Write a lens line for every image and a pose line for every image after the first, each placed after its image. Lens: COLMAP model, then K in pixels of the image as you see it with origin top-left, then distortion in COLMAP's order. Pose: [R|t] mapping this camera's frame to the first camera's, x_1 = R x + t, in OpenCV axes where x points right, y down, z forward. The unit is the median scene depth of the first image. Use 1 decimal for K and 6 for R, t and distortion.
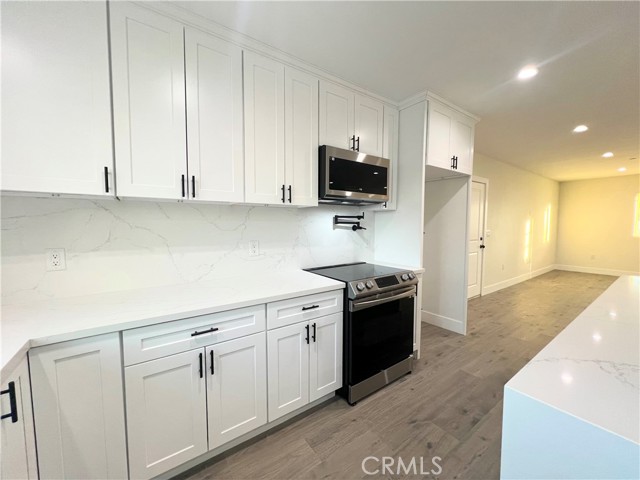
lens RADIAL K [[255.4, 0, 319.3], [0, 255.4, 238.3], [0, 0, 1]] dist [-0.003161, 0.000731]
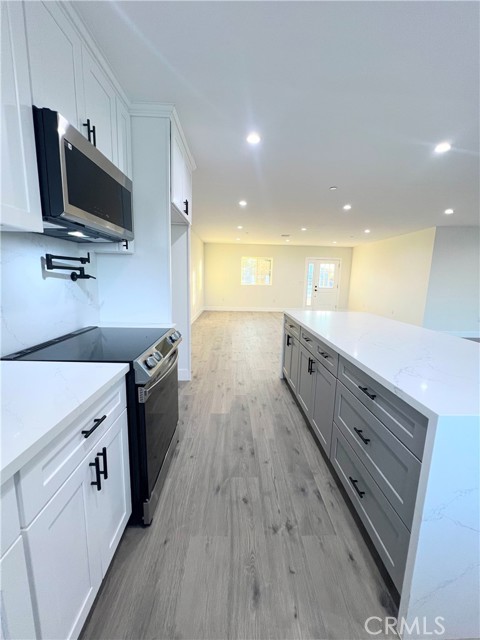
lens RADIAL K [[255.4, 0, 242.3], [0, 255.4, 318.0], [0, 0, 1]] dist [-0.003161, 0.000731]
pose [[0.552190, -0.118927, 0.825192, -0.215230], [0.022464, 0.991537, 0.127869, -0.011323], [-0.833415, -0.052071, 0.550189, 0.352569]]
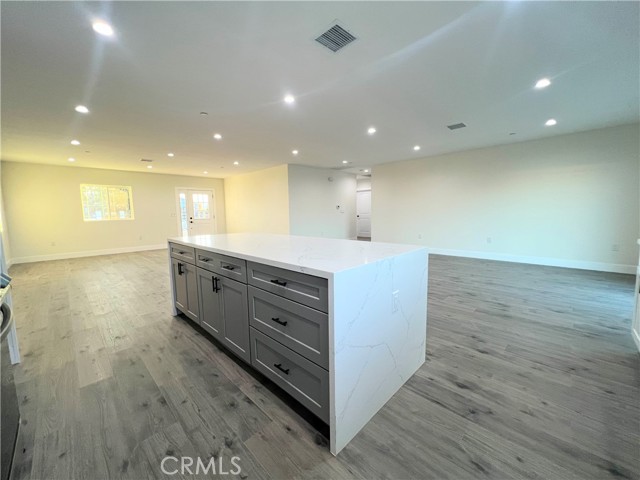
lens RADIAL K [[255.4, 0, 318.1], [0, 255.4, 238.4], [0, 0, 1]] dist [-0.003161, 0.000731]
pose [[-0.171152, -0.100313, 0.980125, -0.271293], [0.073673, 0.990715, 0.114262, 0.048405], [-0.982486, 0.091765, -0.162173, 0.421284]]
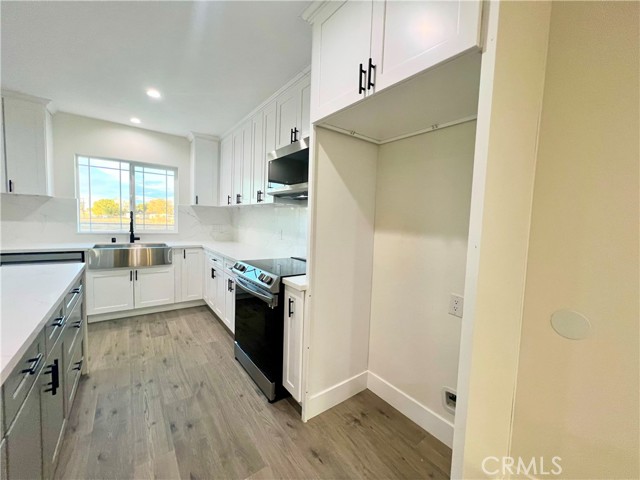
lens RADIAL K [[255.4, 0, 317.9], [0, 255.4, 238.7], [0, 0, 1]] dist [-0.003161, 0.000731]
pose [[0.027345, 0.071189, -0.997088, 1.175341], [-0.096298, 0.993009, 0.068256, -0.055258], [0.994977, 0.094151, 0.034009, 1.120200]]
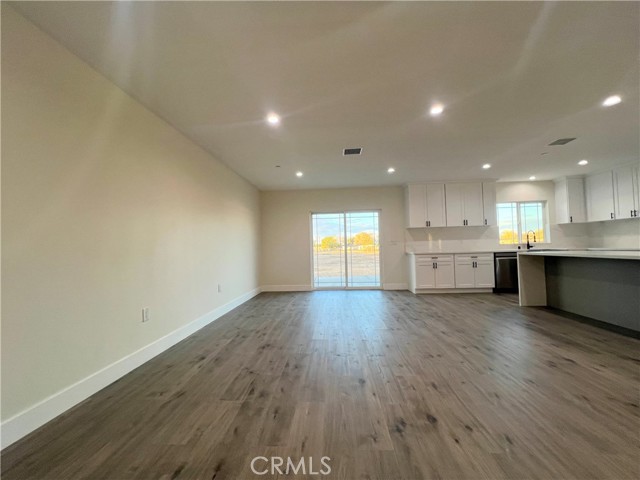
lens RADIAL K [[255.4, 0, 318.3], [0, 255.4, 239.1], [0, 0, 1]] dist [-0.003161, 0.000731]
pose [[-0.628322, -0.008731, -0.777904, 3.032614], [-0.017736, 0.999838, 0.003104, 0.120024], [0.777751, 0.015748, -0.628375, -0.039924]]
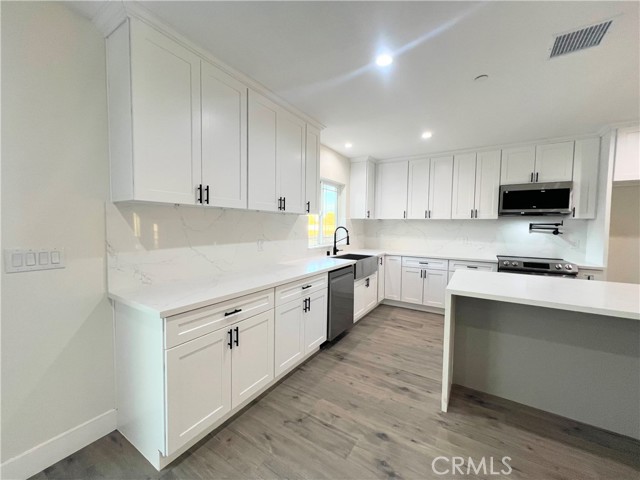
lens RADIAL K [[255.4, 0, 318.7], [0, 255.4, 238.5], [0, 0, 1]] dist [-0.003161, 0.000731]
pose [[0.381160, 0.050717, -0.923117, 1.113918], [-0.064736, 0.997507, 0.028074, 0.040143], [0.922240, 0.049058, 0.383493, -0.797286]]
